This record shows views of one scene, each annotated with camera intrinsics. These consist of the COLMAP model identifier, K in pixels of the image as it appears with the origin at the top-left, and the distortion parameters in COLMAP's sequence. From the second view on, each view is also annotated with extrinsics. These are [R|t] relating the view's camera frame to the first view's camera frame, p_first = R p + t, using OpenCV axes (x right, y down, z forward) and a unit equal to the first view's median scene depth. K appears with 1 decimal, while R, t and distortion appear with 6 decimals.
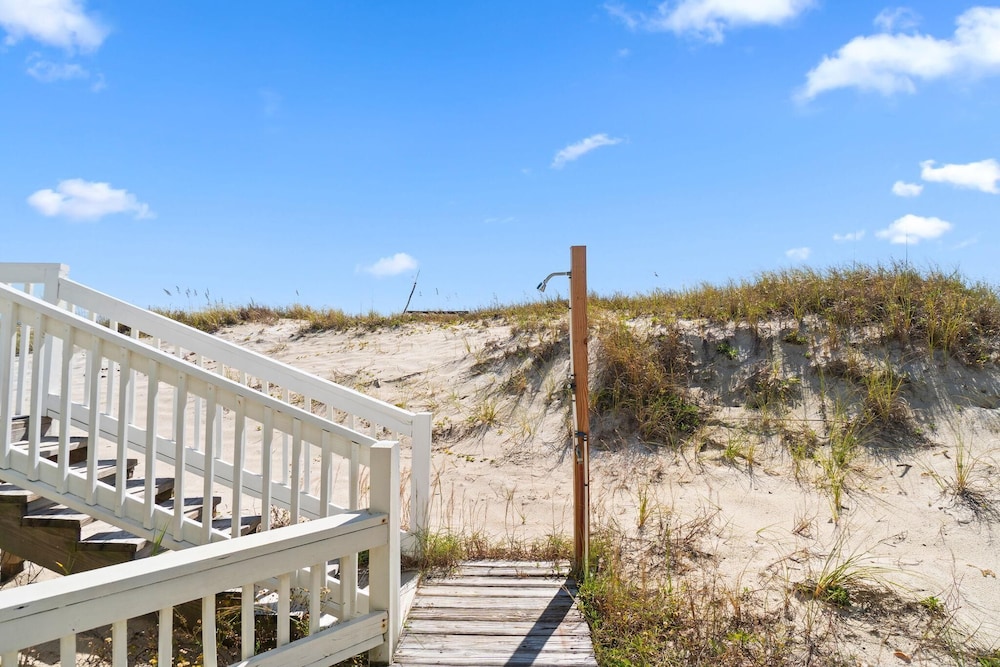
lens RADIAL K [[504.7, 0, 500.0], [0, 504.7, 333.5], [0, 0, 1]] dist [0.003421, 0.001438]
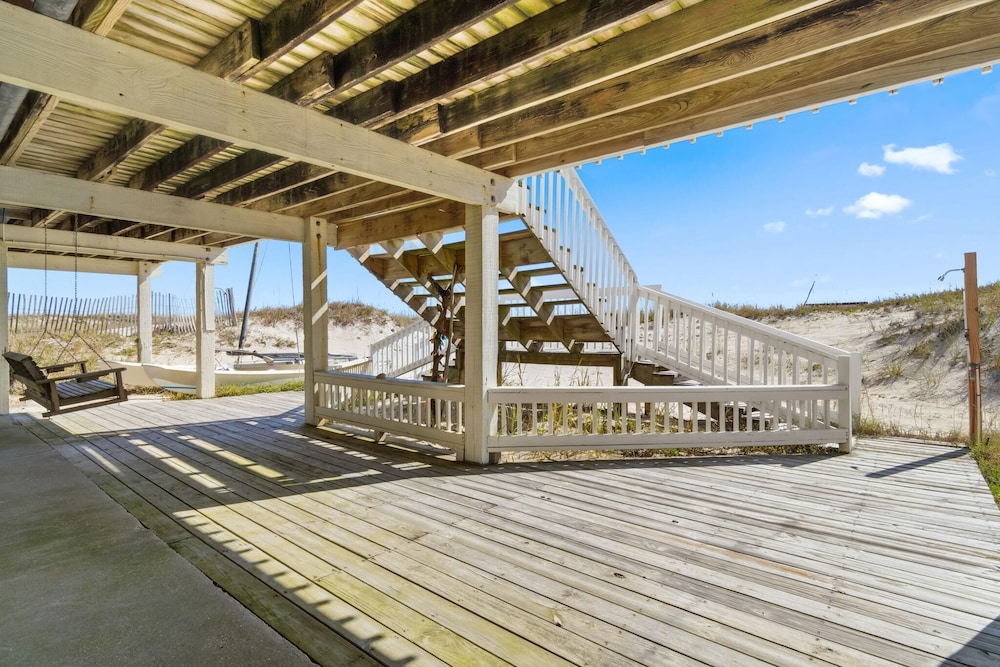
lens RADIAL K [[504.7, 0, 500.0], [0, 504.7, 333.5], [0, 0, 1]] dist [0.003421, 0.001438]
pose [[0.792274, -0.008802, -0.610102, -0.032274], [0.004104, 0.999950, -0.009097, 0.058535], [0.610152, 0.004703, 0.792270, -0.729933]]
